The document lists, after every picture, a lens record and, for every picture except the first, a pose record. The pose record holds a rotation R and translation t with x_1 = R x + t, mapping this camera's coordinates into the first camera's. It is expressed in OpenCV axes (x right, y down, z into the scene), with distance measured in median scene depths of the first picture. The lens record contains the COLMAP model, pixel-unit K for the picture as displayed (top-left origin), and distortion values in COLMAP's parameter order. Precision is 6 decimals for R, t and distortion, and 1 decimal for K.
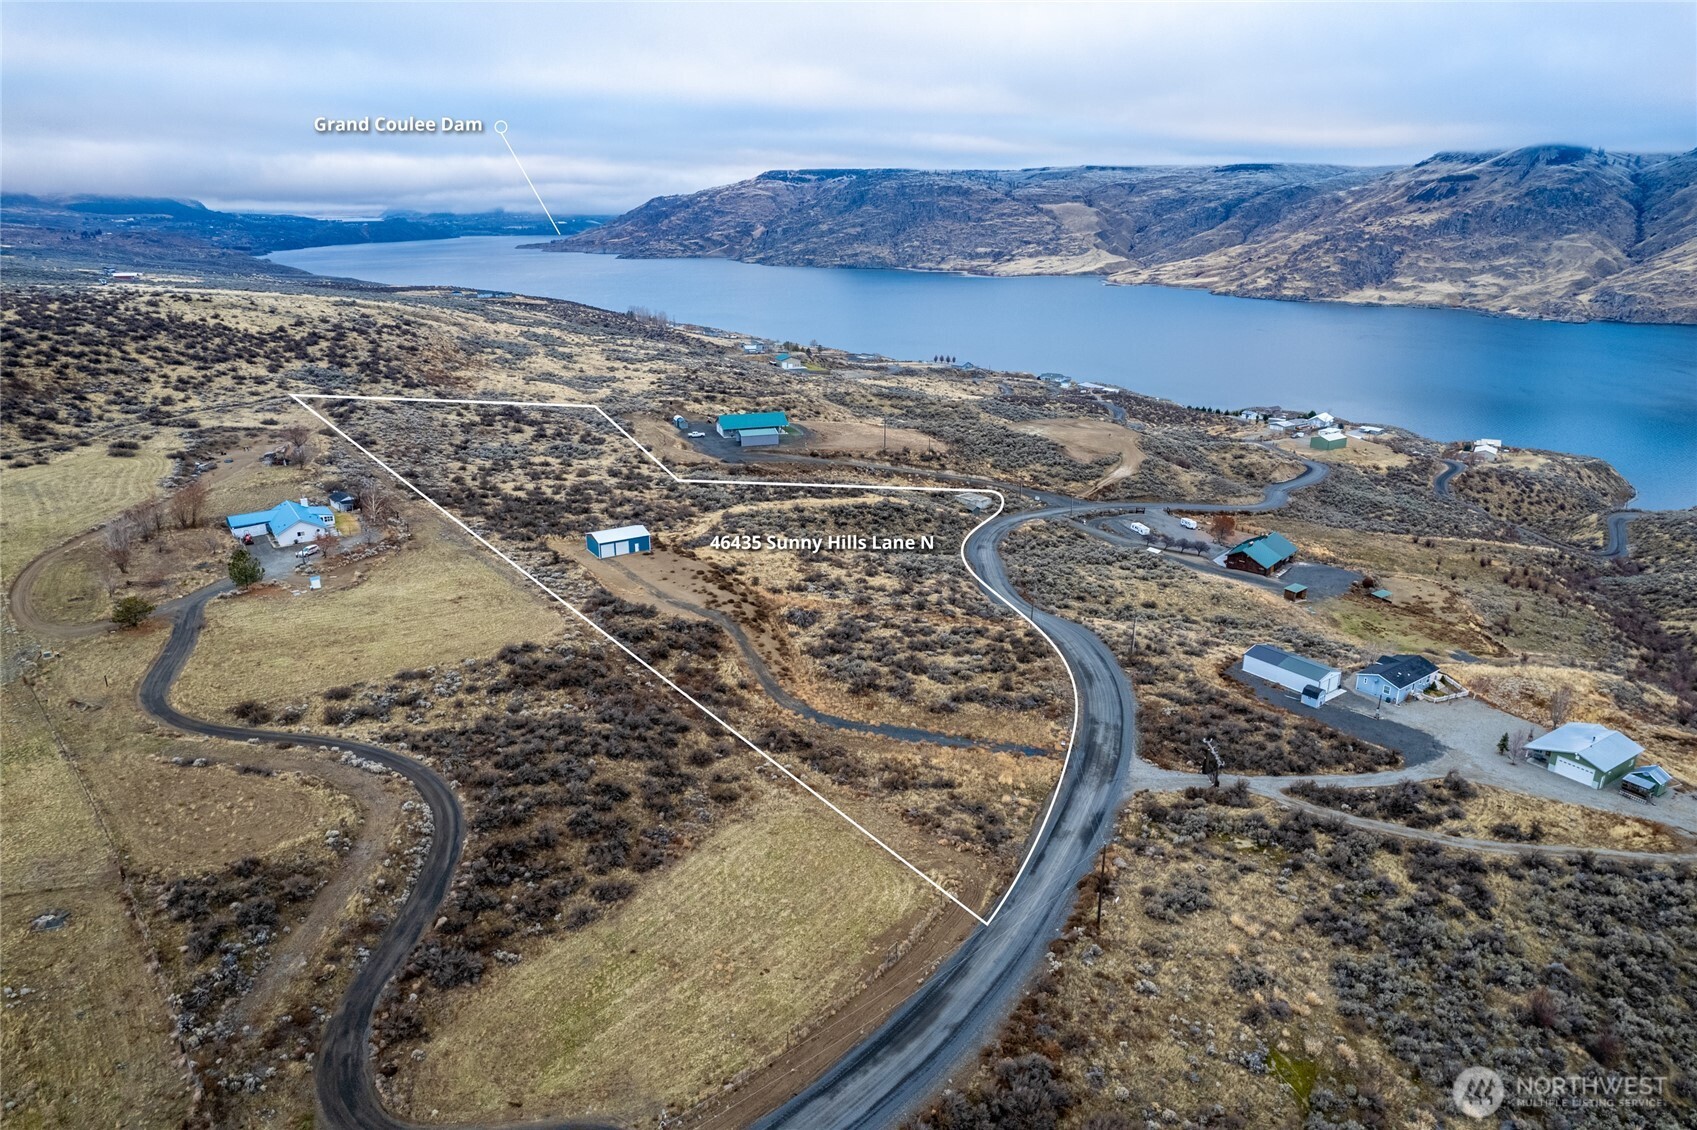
lens RADIAL K [[1087.9, 0, 858.2], [0, 1087.9, 563.9], [0, 0, 1]] dist [-0.078427, 0.074219]
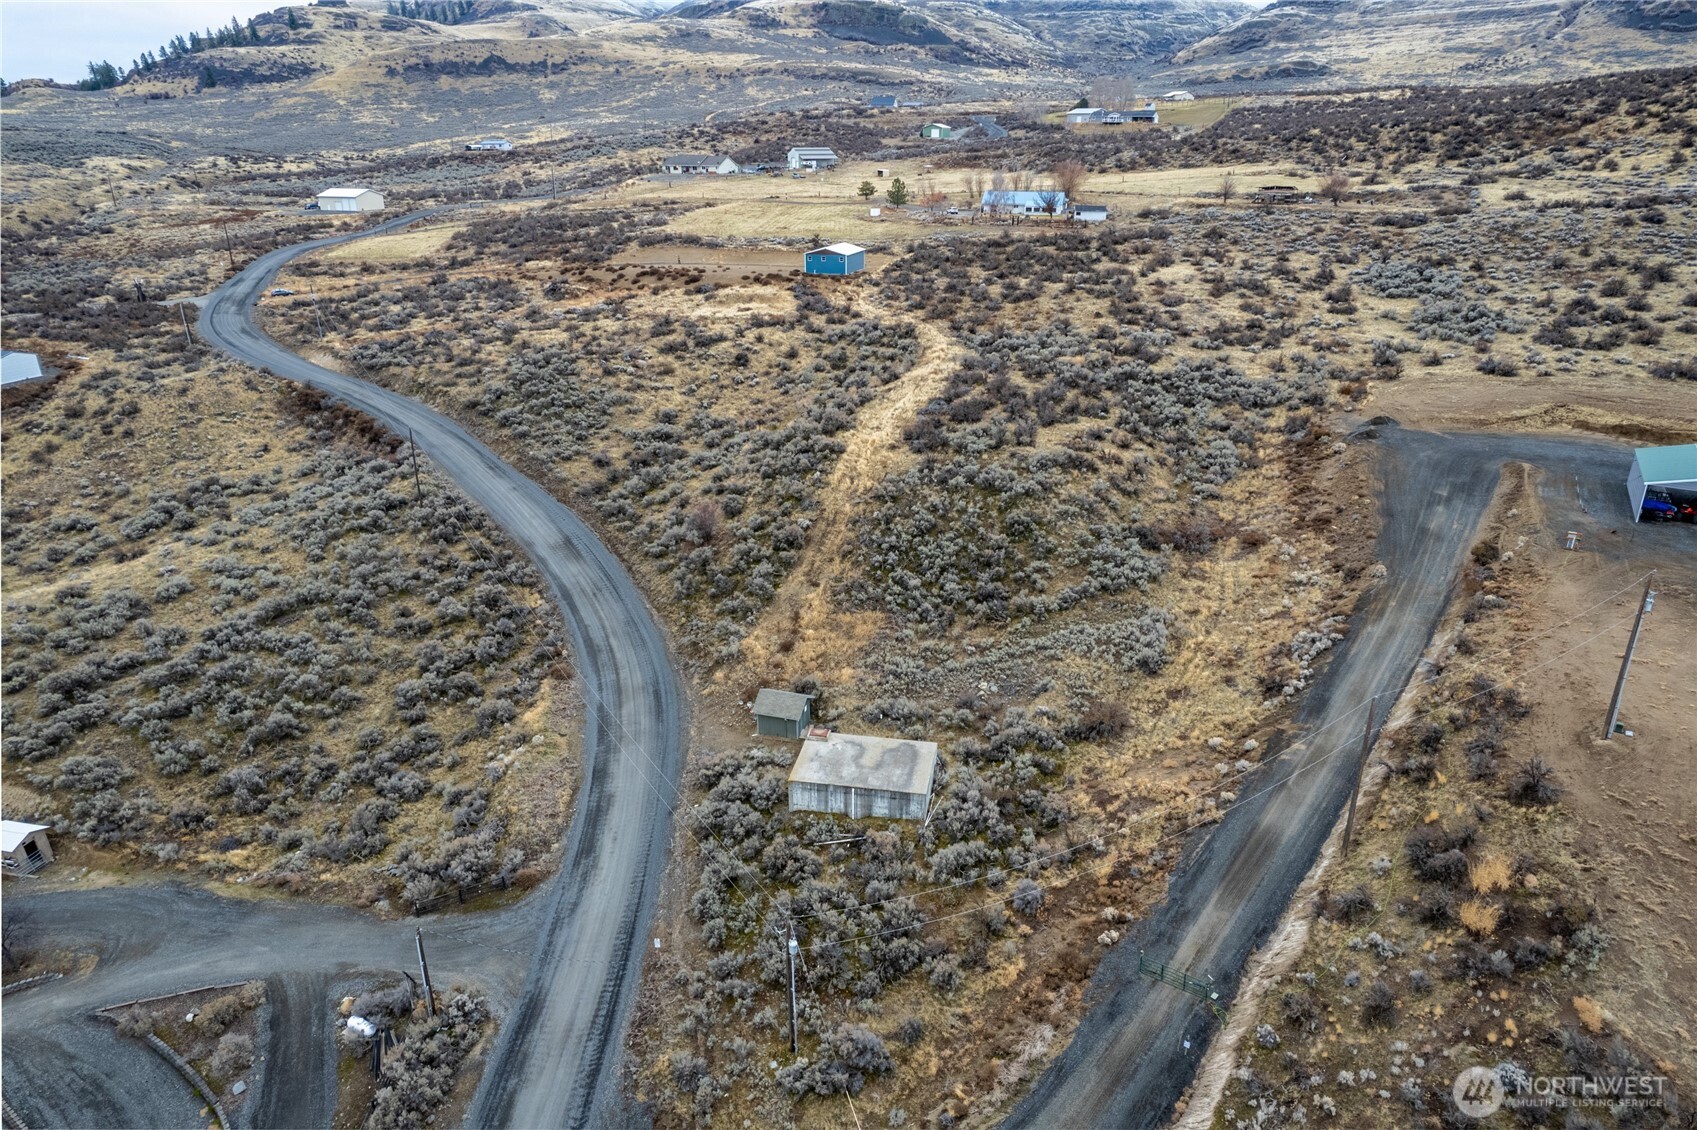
lens RADIAL K [[1087.9, 0, 857.3], [0, 1087.9, 557.3], [0, 0, 1]] dist [-0.078427, 0.074219]
pose [[-0.762275, 0.233805, -0.603550, 0.042338], [-0.207880, 0.794640, 0.570379, -0.040548], [0.612963, 0.560252, -0.557131, 0.200130]]
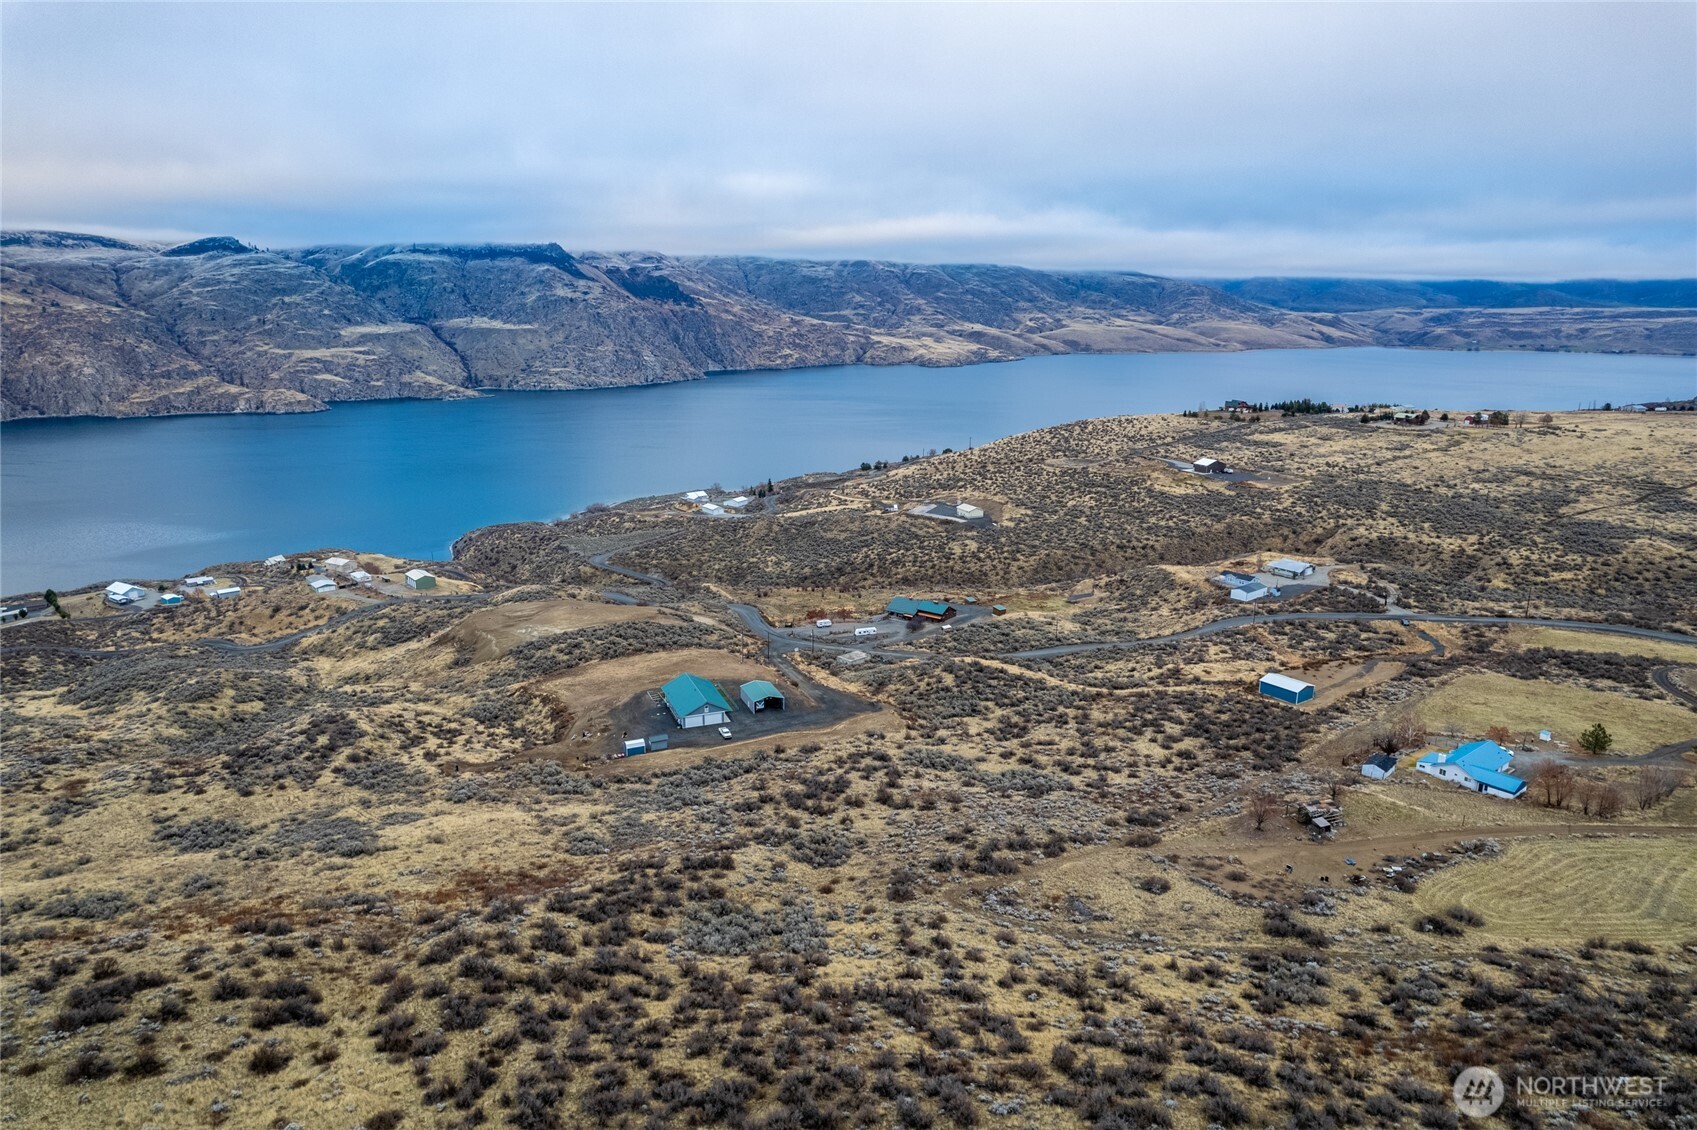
lens RADIAL K [[1087.9, 0, 853.1], [0, 1087.9, 581.3], [0, 0, 1]] dist [-0.078427, 0.074219]
pose [[-0.061139, -0.265268, 0.962234, -0.166405], [0.308833, 0.911703, 0.270961, -0.076829], [-0.949149, 0.313736, 0.026183, 0.172533]]
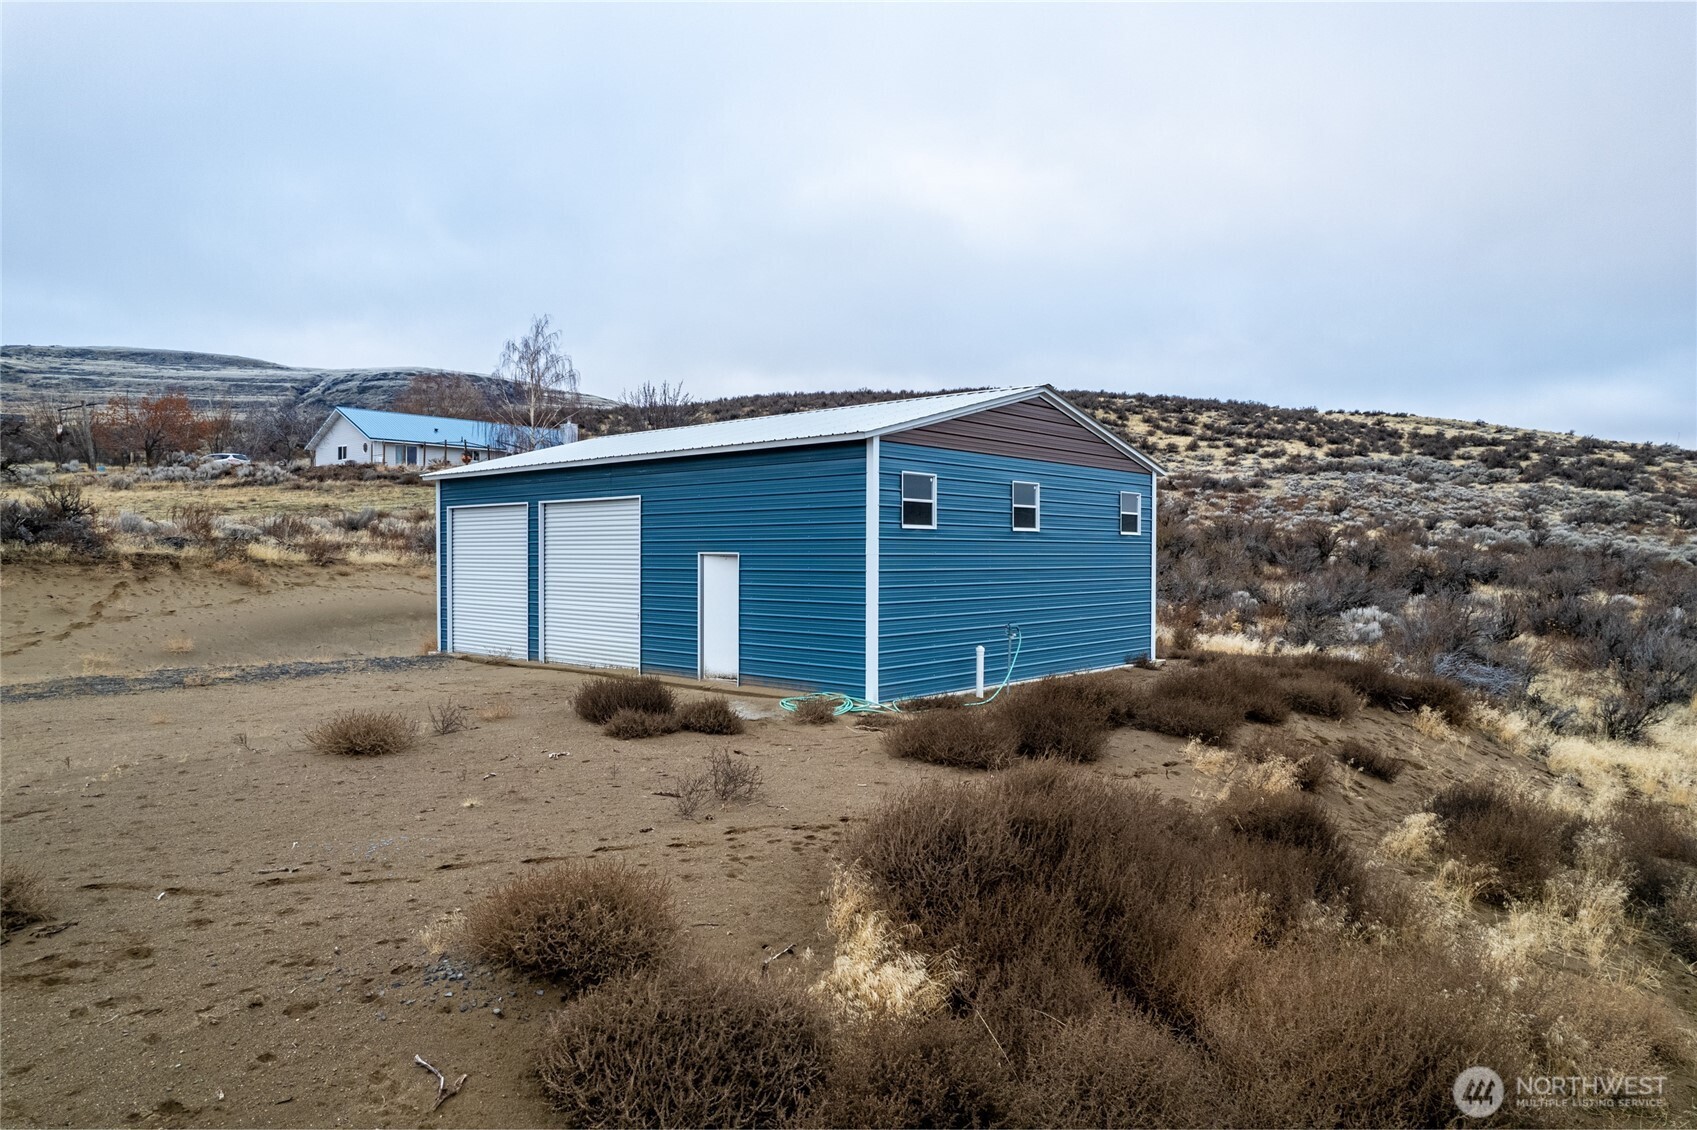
lens RADIAL K [[1087.9, 0, 857.6], [0, 1087.9, 558.8], [0, 0, 1]] dist [-0.078427, 0.074219]
pose [[0.276230, 0.002270, -0.961089, -0.016619], [-0.304300, 0.948757, -0.085219, -0.001890], [0.911646, 0.316000, 0.262766, 0.120764]]
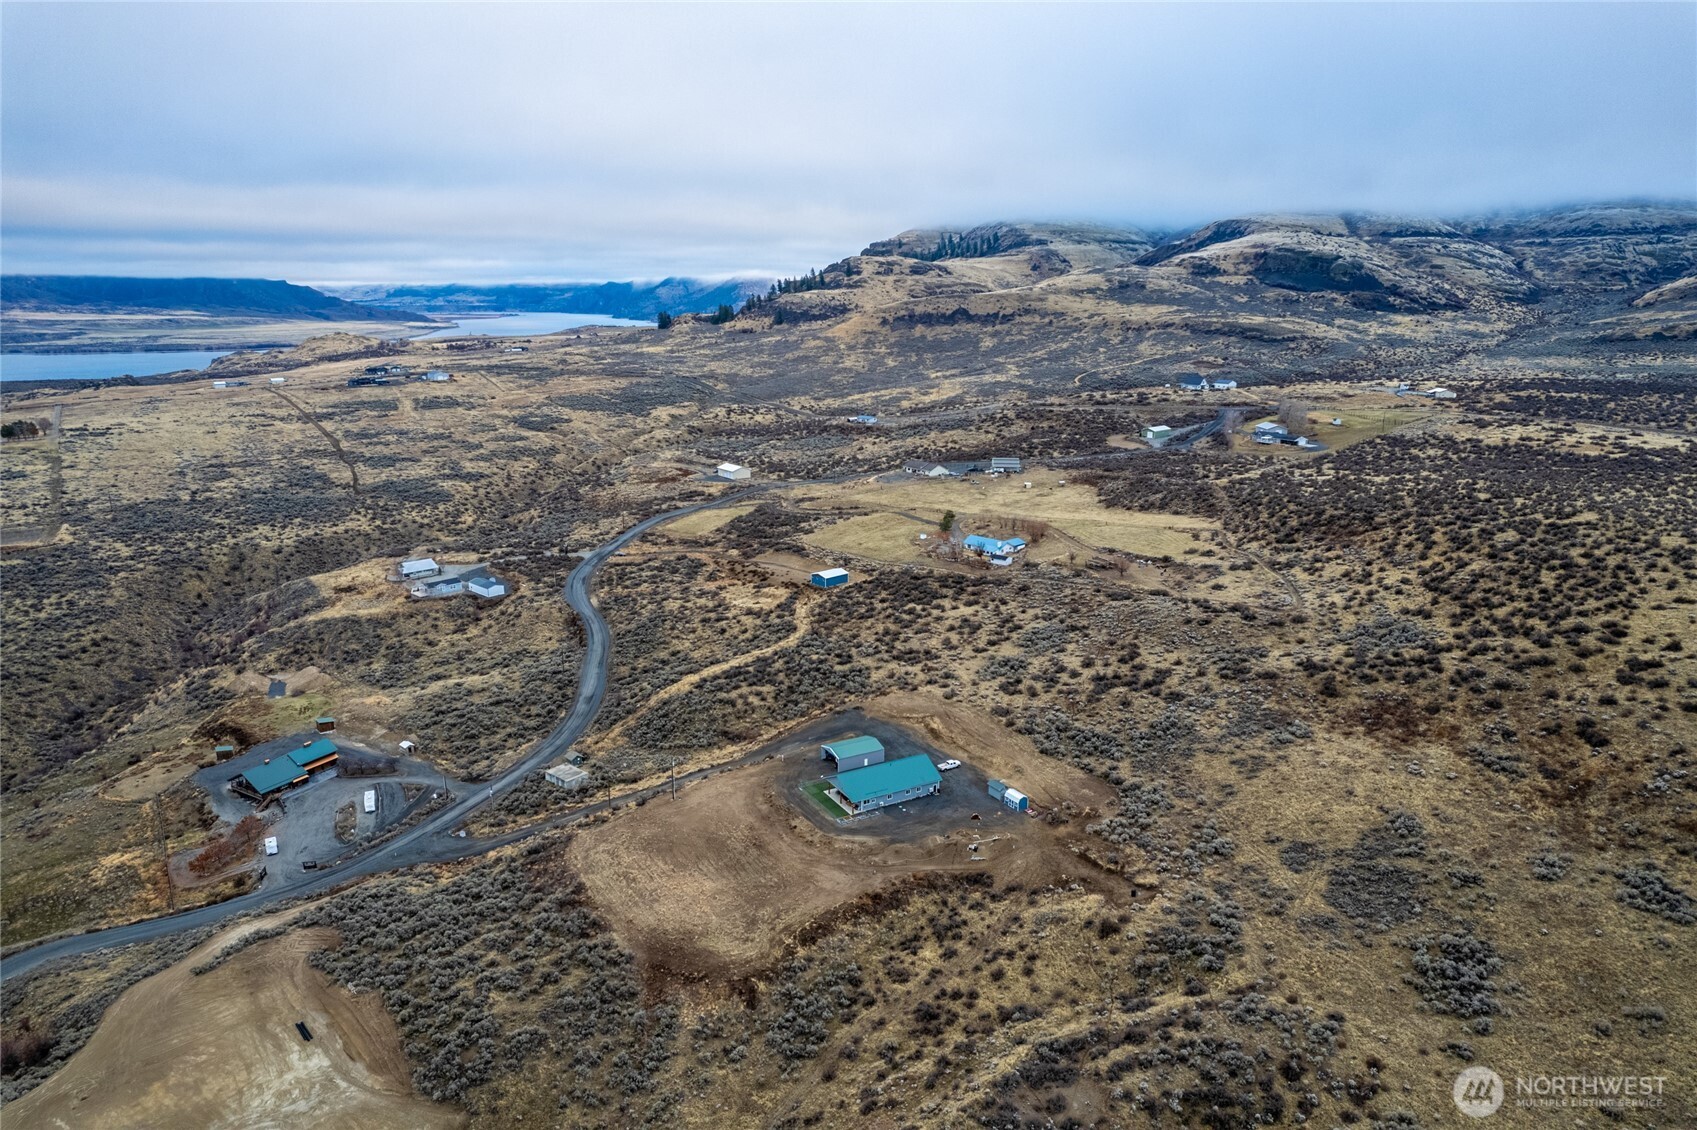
lens RADIAL K [[1087.9, 0, 855.1], [0, 1087.9, 547.2], [0, 0, 1]] dist [-0.078427, 0.074219]
pose [[-0.983148, 0.038431, -0.178726, 0.005543], [-0.061412, 0.851410, 0.520893, -0.118325], [0.172187, 0.523091, -0.834702, 0.297585]]
